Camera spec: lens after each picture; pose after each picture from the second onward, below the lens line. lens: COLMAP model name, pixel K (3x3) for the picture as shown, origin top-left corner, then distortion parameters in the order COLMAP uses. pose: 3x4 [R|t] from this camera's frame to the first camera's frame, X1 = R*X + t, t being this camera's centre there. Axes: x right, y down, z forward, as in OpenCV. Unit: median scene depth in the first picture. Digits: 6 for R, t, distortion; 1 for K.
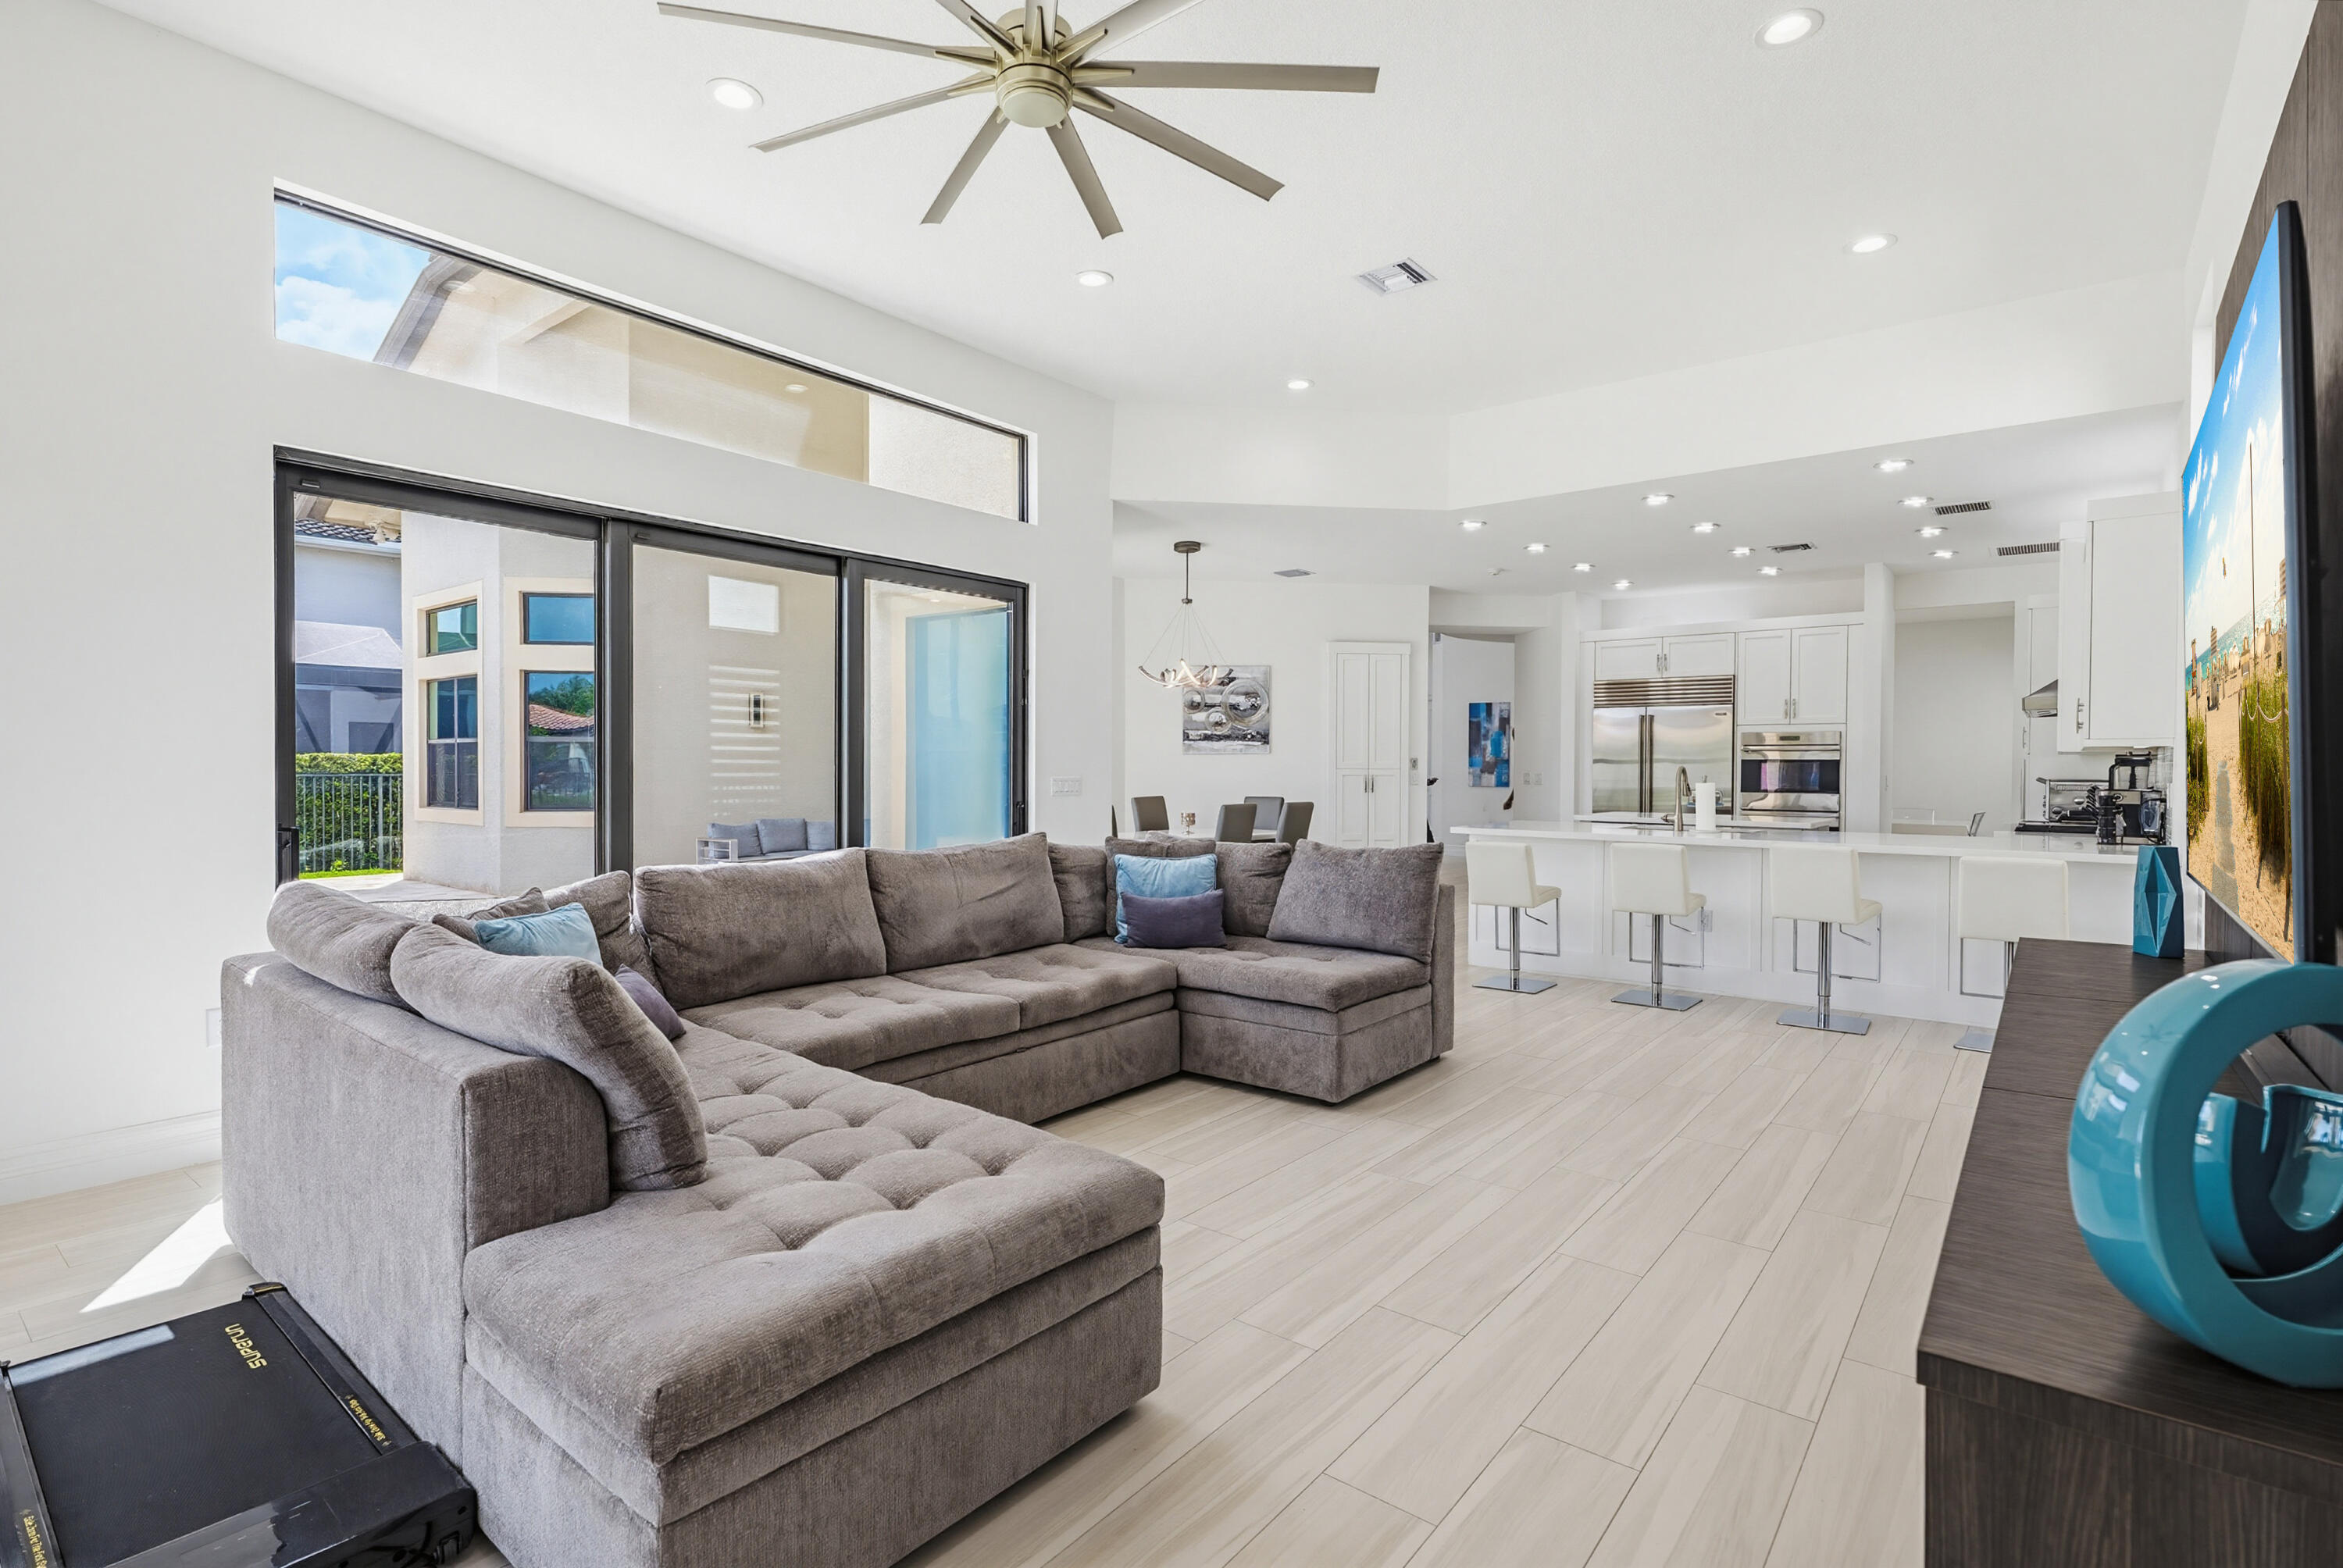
lens RADIAL K [[1102.3, 0, 1182.2], [0, 1102.3, 774.5], [0, 0, 1]] dist [-0.000606, 0.000311]
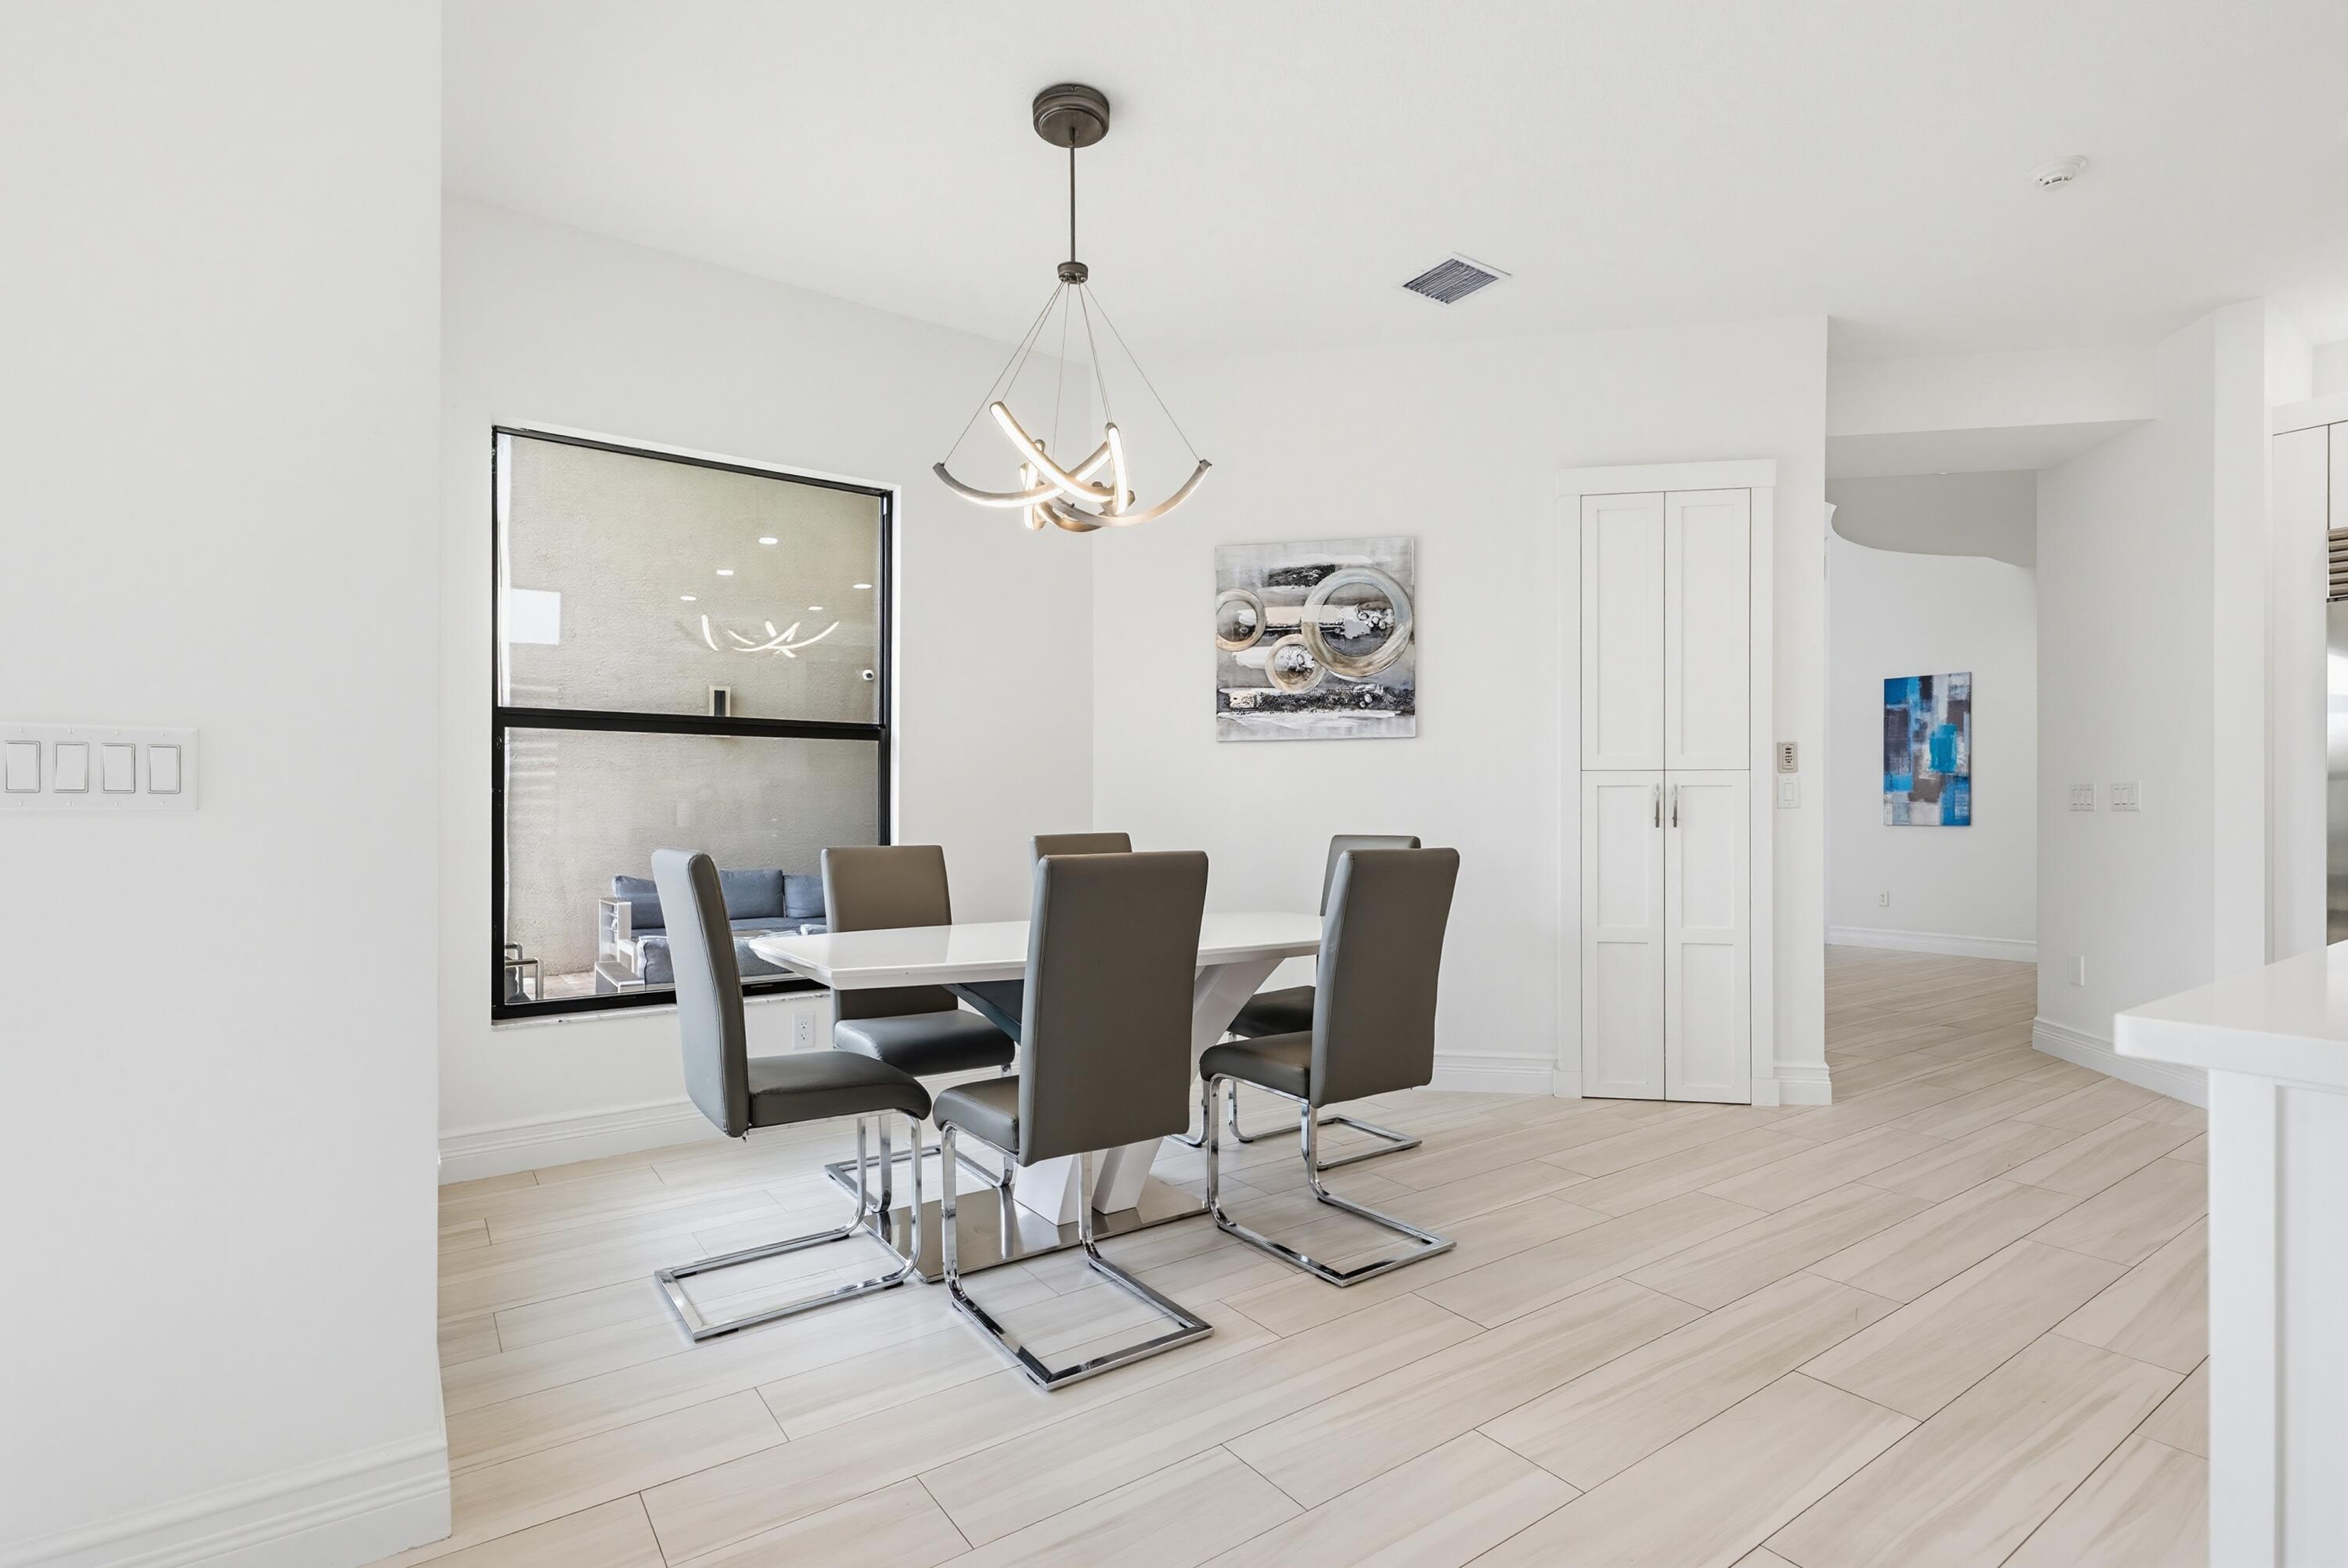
lens RADIAL K [[1117.8, 0, 1191.6], [0, 1117.8, 808.3], [0, 0, 1]] dist [0.001815, 0.000278]
pose [[0.963104, -0.003286, -0.269111, 0.112903], [0.000021, 0.999926, -0.012135, 0.014451], [0.269131, 0.011681, 0.963033, 0.553879]]
